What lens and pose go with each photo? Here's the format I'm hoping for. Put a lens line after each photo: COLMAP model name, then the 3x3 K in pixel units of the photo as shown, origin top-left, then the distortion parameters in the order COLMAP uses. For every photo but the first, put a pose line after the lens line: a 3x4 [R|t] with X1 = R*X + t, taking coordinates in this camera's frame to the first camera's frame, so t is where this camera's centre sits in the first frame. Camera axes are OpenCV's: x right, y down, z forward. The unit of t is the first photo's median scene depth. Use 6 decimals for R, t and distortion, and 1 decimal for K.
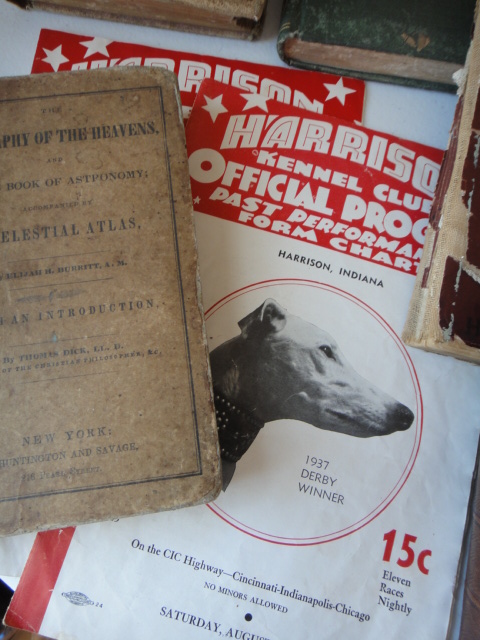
lens RADIAL K [[456.8, 0, 242.3], [0, 456.8, 316.6], [0, 0, 1]] dist [0.016219, -0.002183]
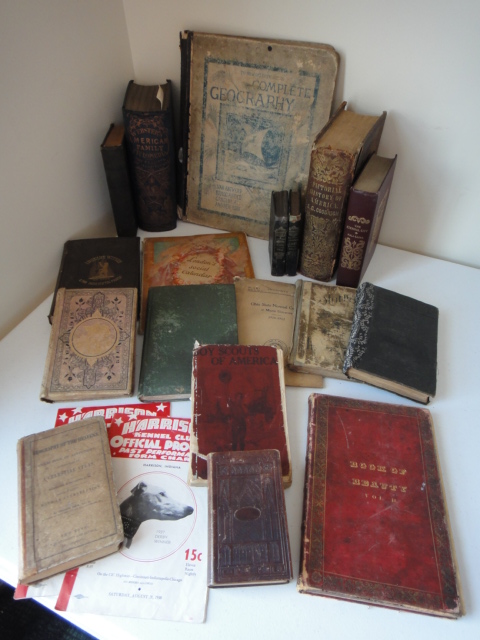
lens RADIAL K [[456.8, 0, 242.3], [0, 456.8, 316.6], [0, 0, 1]] dist [0.016219, -0.002183]
pose [[0.974888, -0.182077, 0.128223, 0.486060], [0.222330, 0.828743, -0.513570, 0.710208], [-0.012755, 0.529181, 0.848413, -1.974682]]
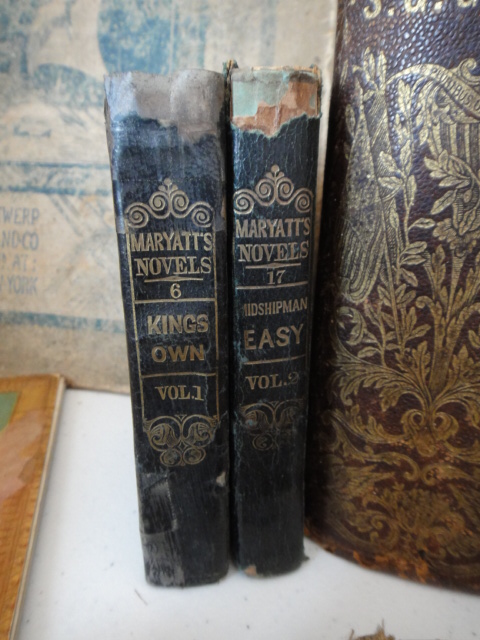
lens RADIAL K [[456.8, 0, 242.3], [0, 456.8, 316.6], [0, 0, 1]] dist [0.016219, -0.002183]
pose [[0.929324, -0.153374, 0.335907, 1.322604], [0.366309, 0.497775, -0.786154, -1.345546], [-0.046630, 0.853637, 0.518776, 0.738750]]
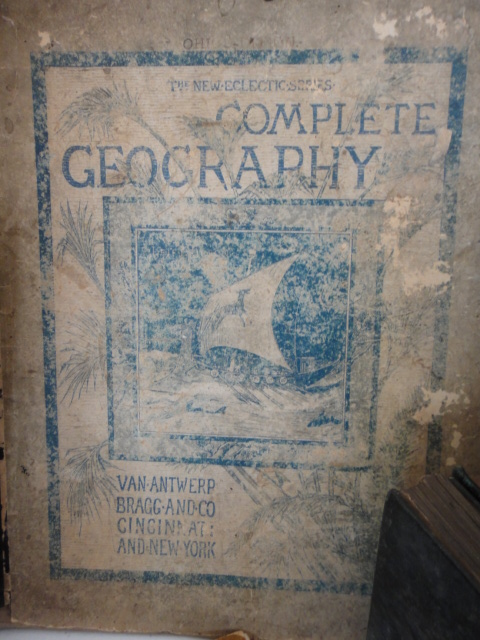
lens RADIAL K [[456.8, 0, 242.3], [0, 456.8, 316.6], [0, 0, 1]] dist [0.016219, -0.002183]
pose [[0.872610, -0.220338, 0.435894, 0.907018], [0.485272, 0.492250, -0.722634, -1.888106], [-0.055345, 0.842105, 0.536466, 0.120138]]
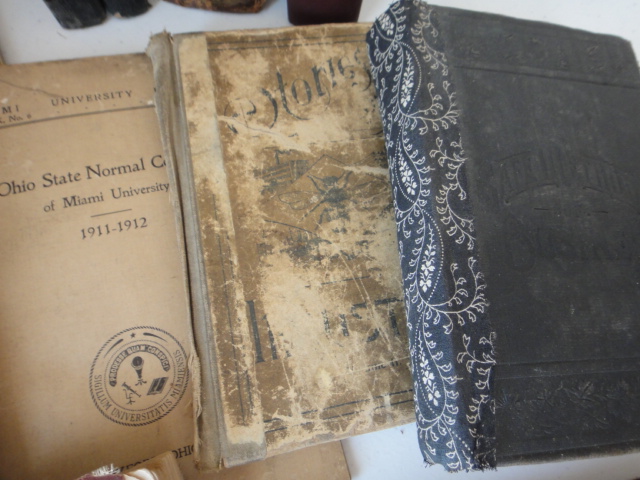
lens RADIAL K [[456.8, 0, 320.0], [0, 456.8, 240.0], [0, 0, 1]] dist [0.016219, -0.002183]
pose [[0.838148, -0.516747, 0.174586, 1.426364], [0.525672, 0.850668, -0.005790, -0.878575], [-0.145522, 0.096628, 0.984625, 0.161658]]
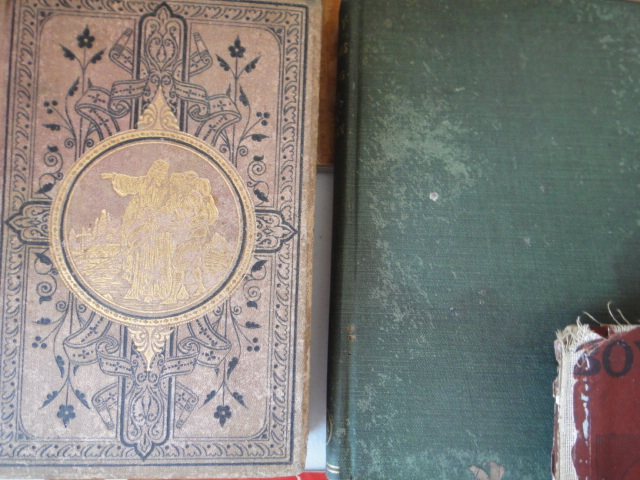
lens RADIAL K [[456.8, 0, 320.0], [0, 456.8, 240.0], [0, 0, 1]] dist [0.016219, -0.002183]
pose [[0.992115, -0.122757, 0.025279, 0.103251], [0.123816, 0.991249, -0.045762, -1.017195], [-0.019440, 0.048531, 0.998632, 0.132171]]
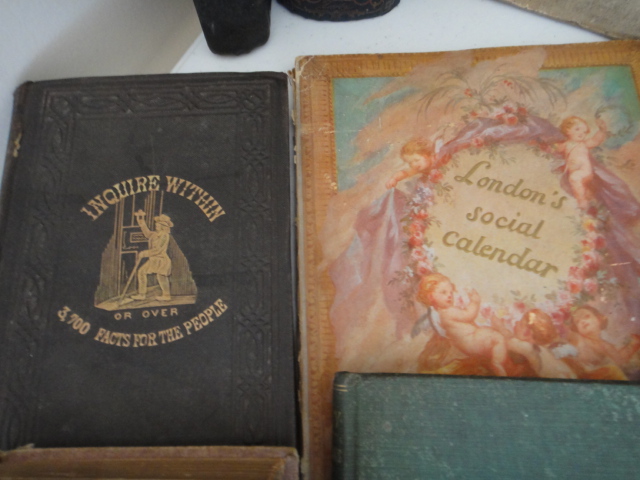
lens RADIAL K [[456.8, 0, 320.0], [0, 456.8, 240.0], [0, 0, 1]] dist [0.016219, -0.002183]
pose [[0.987924, -0.151357, -0.033131, 0.295359], [0.148058, 0.985227, -0.086060, -1.830241], [0.045667, 0.080116, 0.995739, 0.206995]]
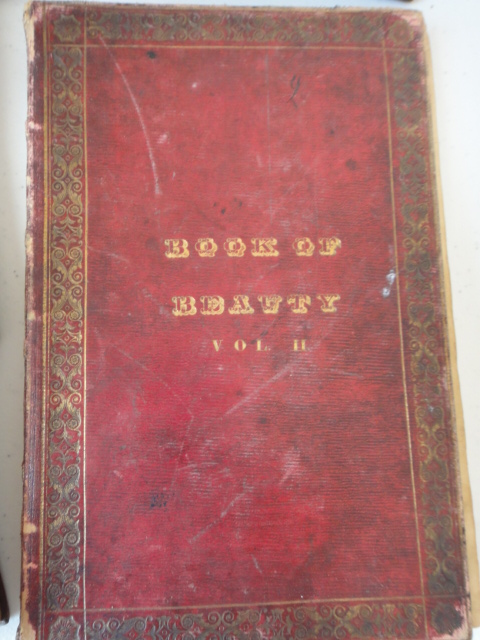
lens RADIAL K [[456.8, 0, 242.3], [0, 456.8, 316.6], [0, 0, 1]] dist [0.016219, -0.002183]
pose [[0.916485, -0.397545, 0.044874, 1.369598], [0.387266, 0.909705, 0.149875, 0.207564], [-0.100404, -0.119980, 0.987686, -0.002463]]
